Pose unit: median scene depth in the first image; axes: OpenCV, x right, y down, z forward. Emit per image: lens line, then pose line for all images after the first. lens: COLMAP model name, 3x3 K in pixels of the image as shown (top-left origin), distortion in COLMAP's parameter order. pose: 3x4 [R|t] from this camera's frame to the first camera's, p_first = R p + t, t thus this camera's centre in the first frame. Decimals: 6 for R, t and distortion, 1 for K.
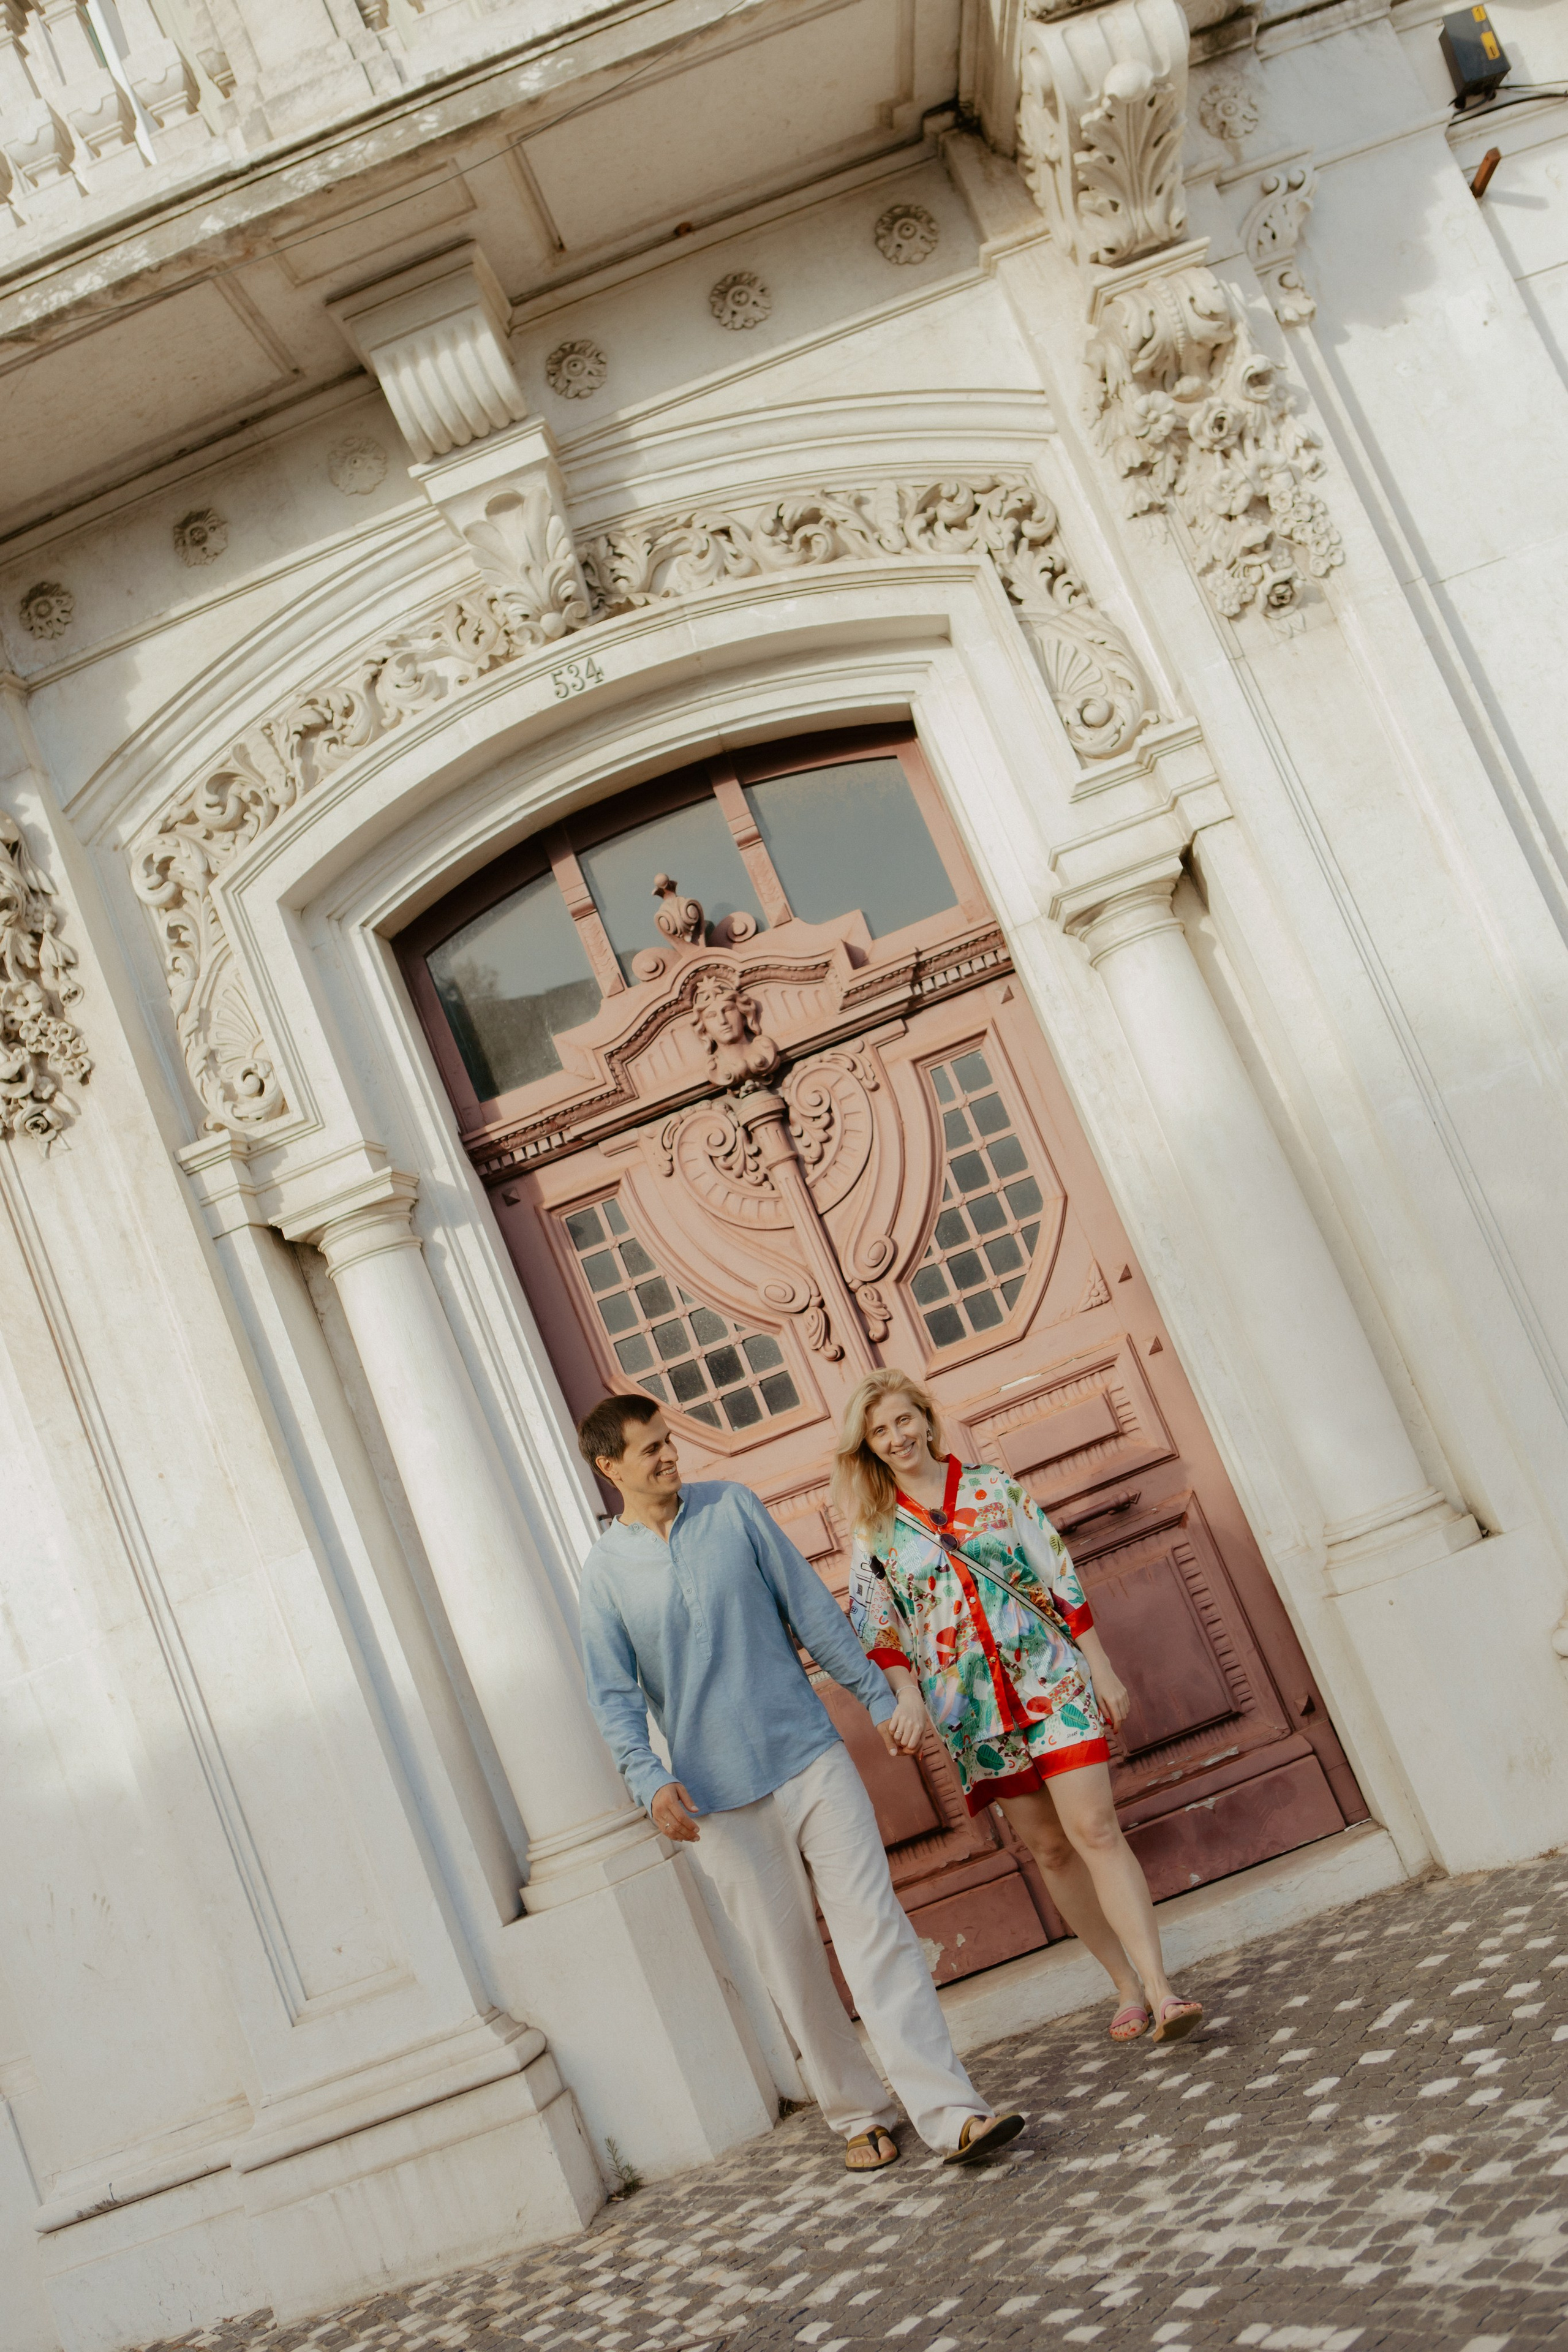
lens RADIAL K [[2665.9, 0, 784.0], [0, 2665.9, 1176.0], [0, 0, 1]] dist [-0.039525, -0.004338]
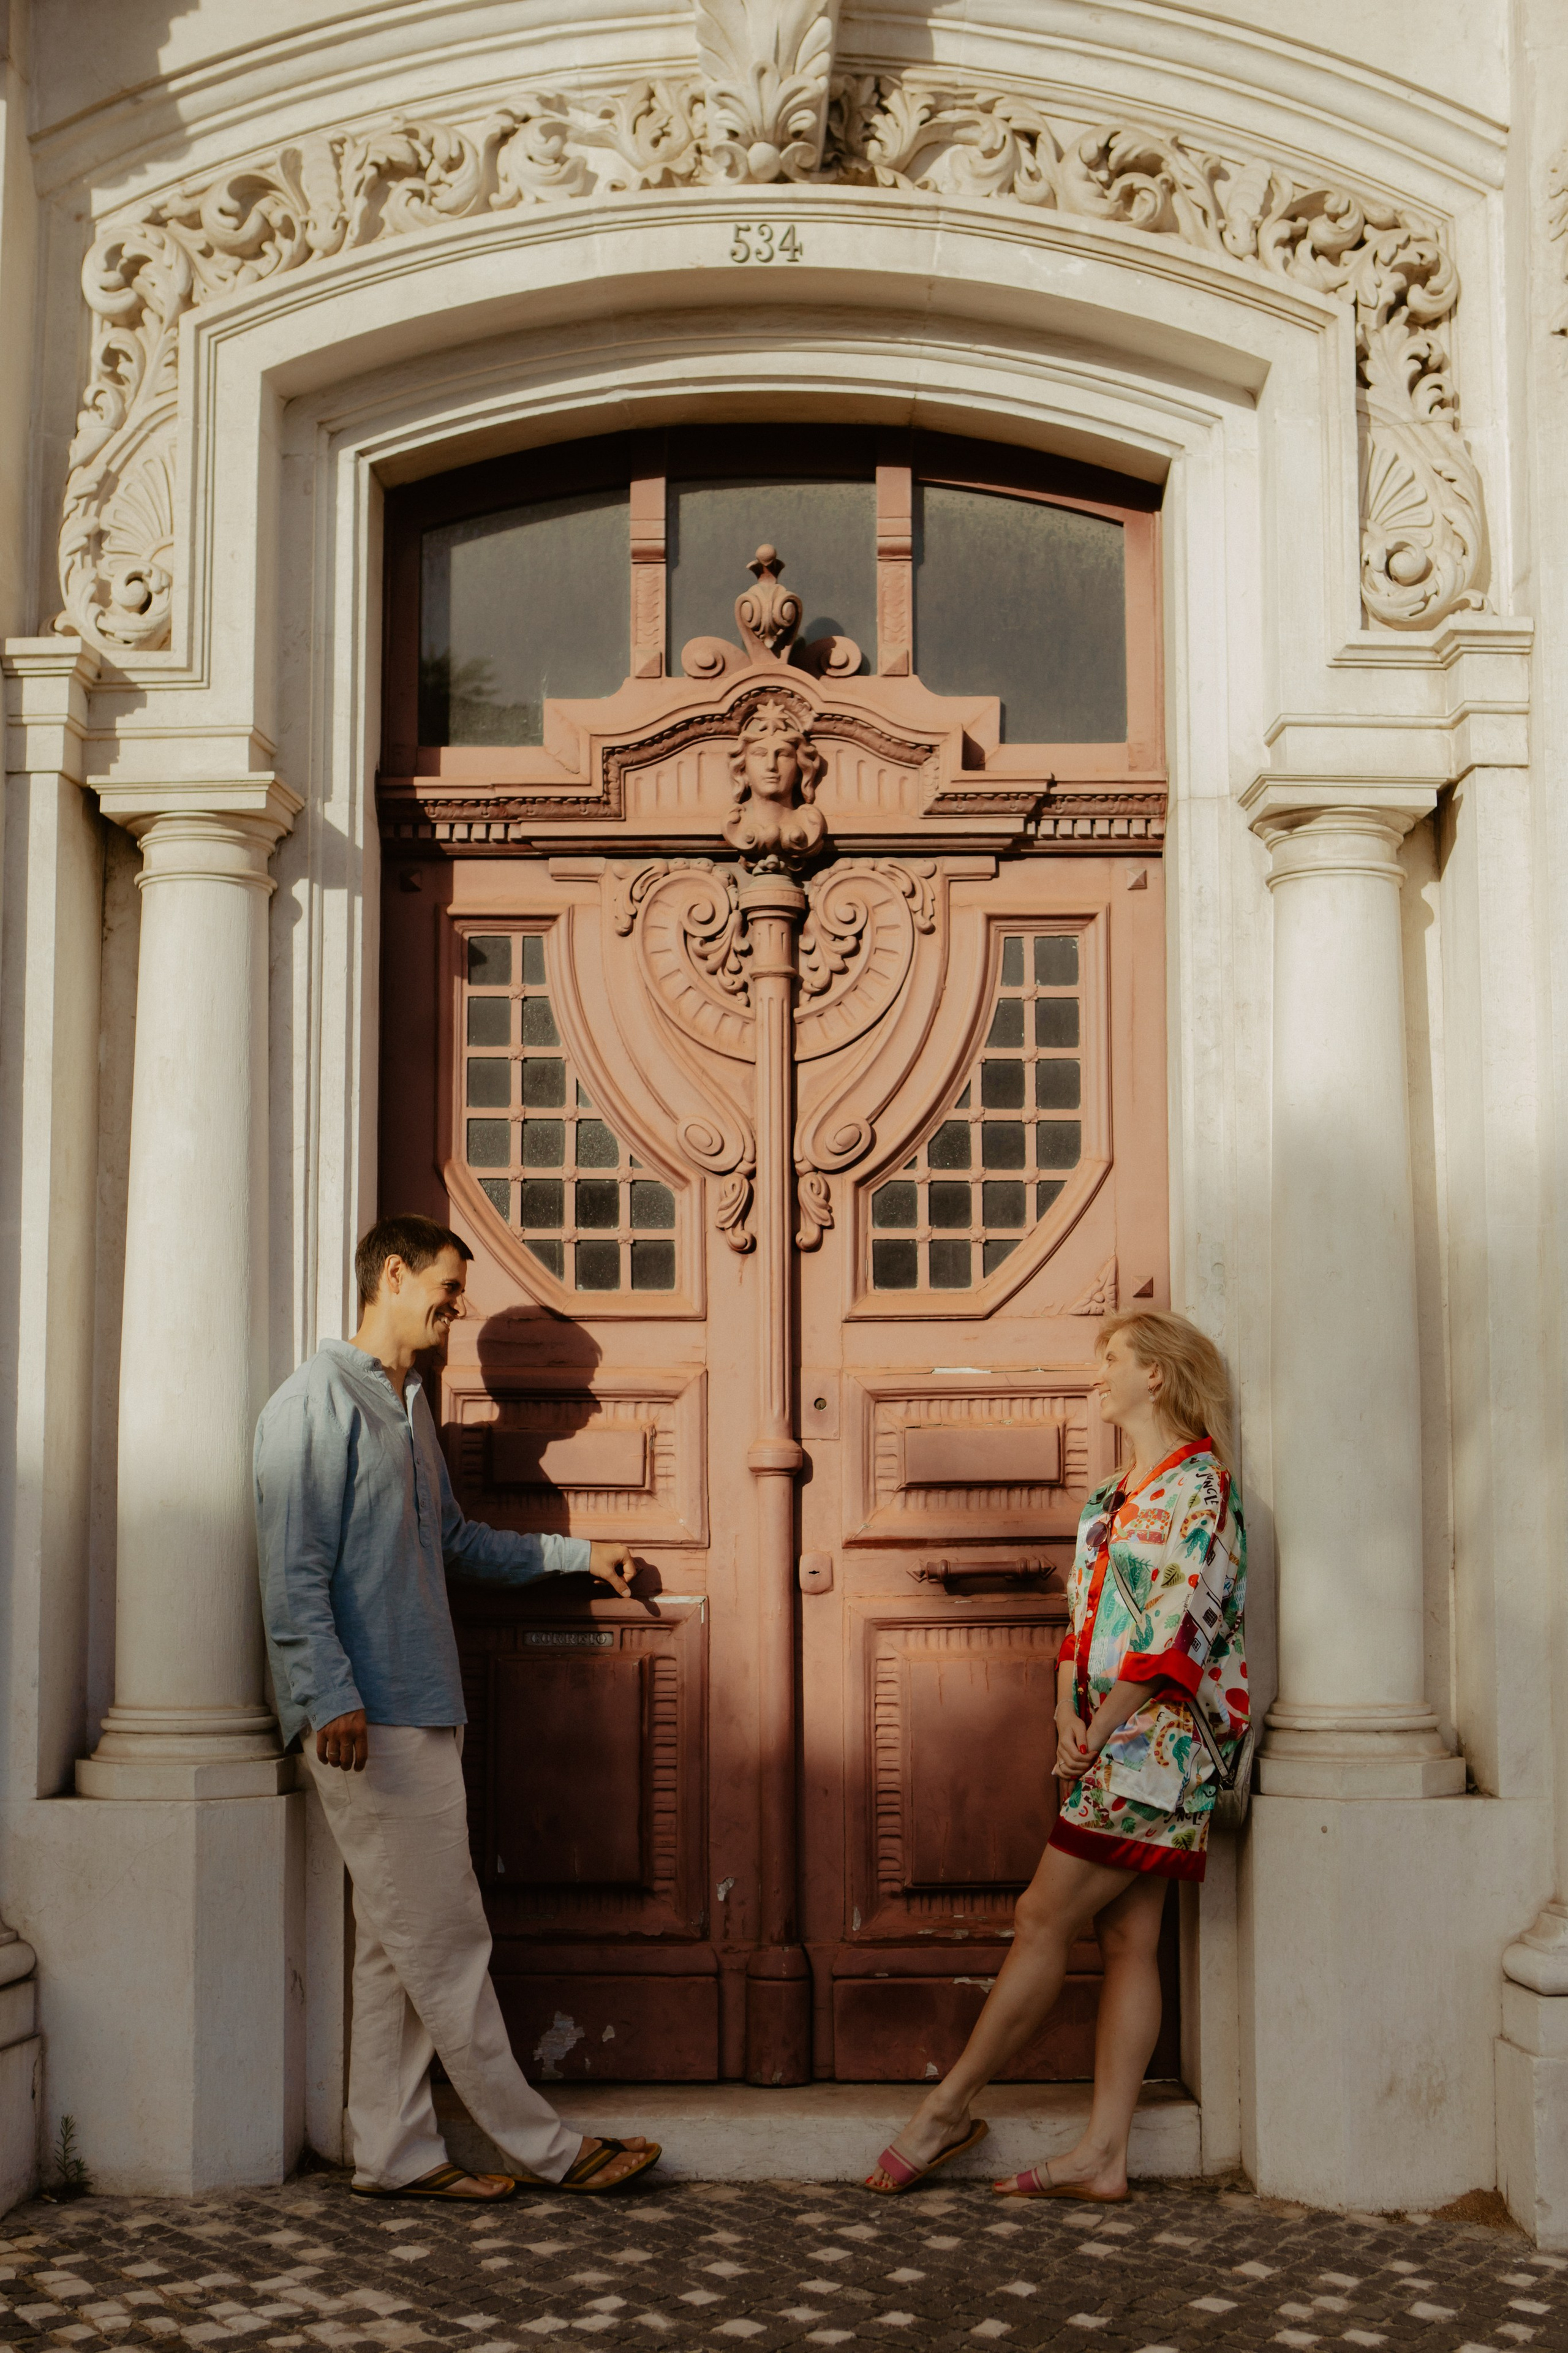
lens RADIAL K [[2874.5, 0, 783.9], [0, 2874.5, 1284.0], [0, 0, 1]] dist [-0.045101, -0.003903]
pose [[0.924949, 0.372115, 0.077465, -0.028108], [-0.375910, 0.925722, 0.041603, 0.039871], [-0.056230, -0.067600, 0.996127, 0.205565]]
